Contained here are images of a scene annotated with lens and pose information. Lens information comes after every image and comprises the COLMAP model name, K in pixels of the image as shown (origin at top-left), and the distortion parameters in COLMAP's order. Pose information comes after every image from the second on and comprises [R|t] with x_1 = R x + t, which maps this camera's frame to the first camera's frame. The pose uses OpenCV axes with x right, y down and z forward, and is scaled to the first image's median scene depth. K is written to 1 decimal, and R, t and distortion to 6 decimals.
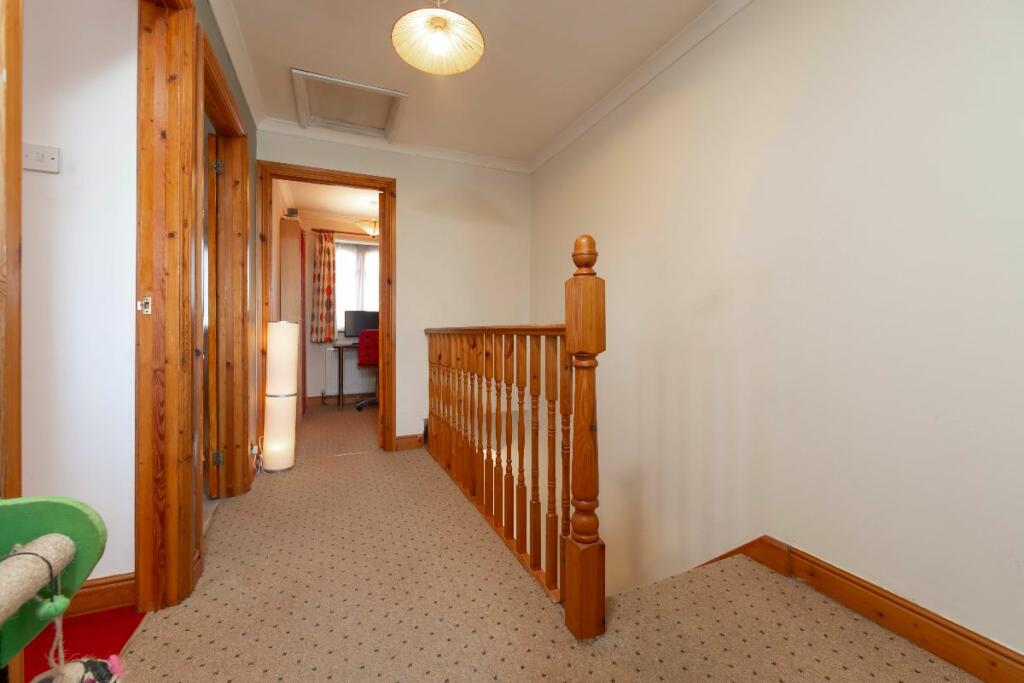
lens RADIAL K [[411.4, 0, 510.0], [0, 411.4, 339.3], [0, 0, 1]] dist [-0.003534, 0.000713]
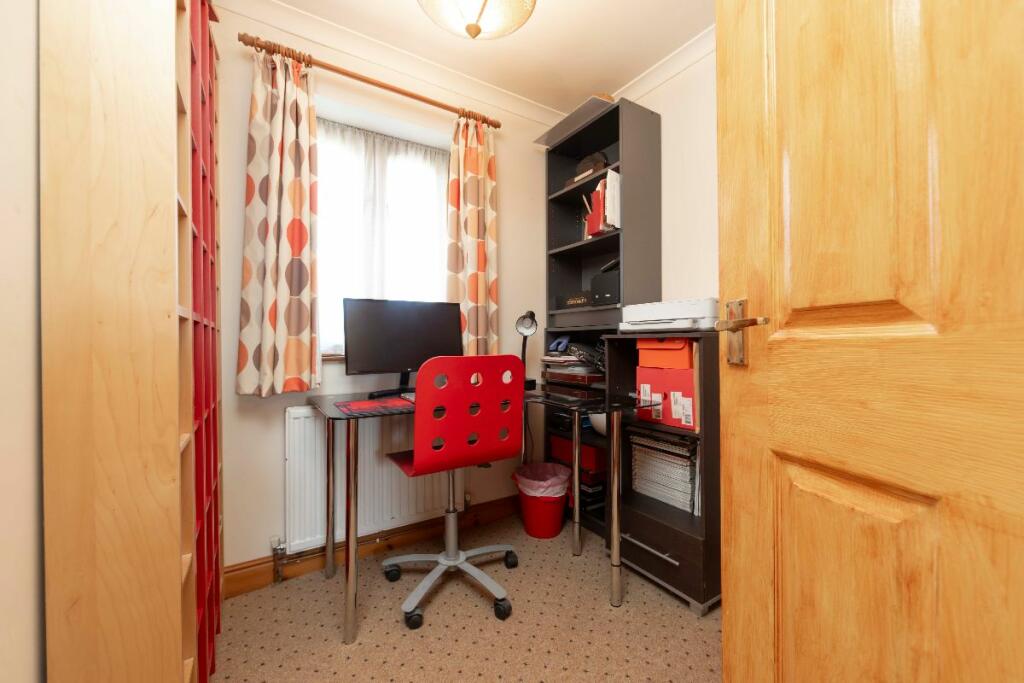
lens RADIAL K [[411.4, 0, 514.7], [0, 411.4, 339.4], [0, 0, 1]] dist [-0.003534, 0.000713]
pose [[0.989069, -0.000080, 0.147455, -0.319123], [0.000522, 0.999995, -0.002962, -0.033955], [-0.147454, 0.003007, 0.989064, 0.654842]]
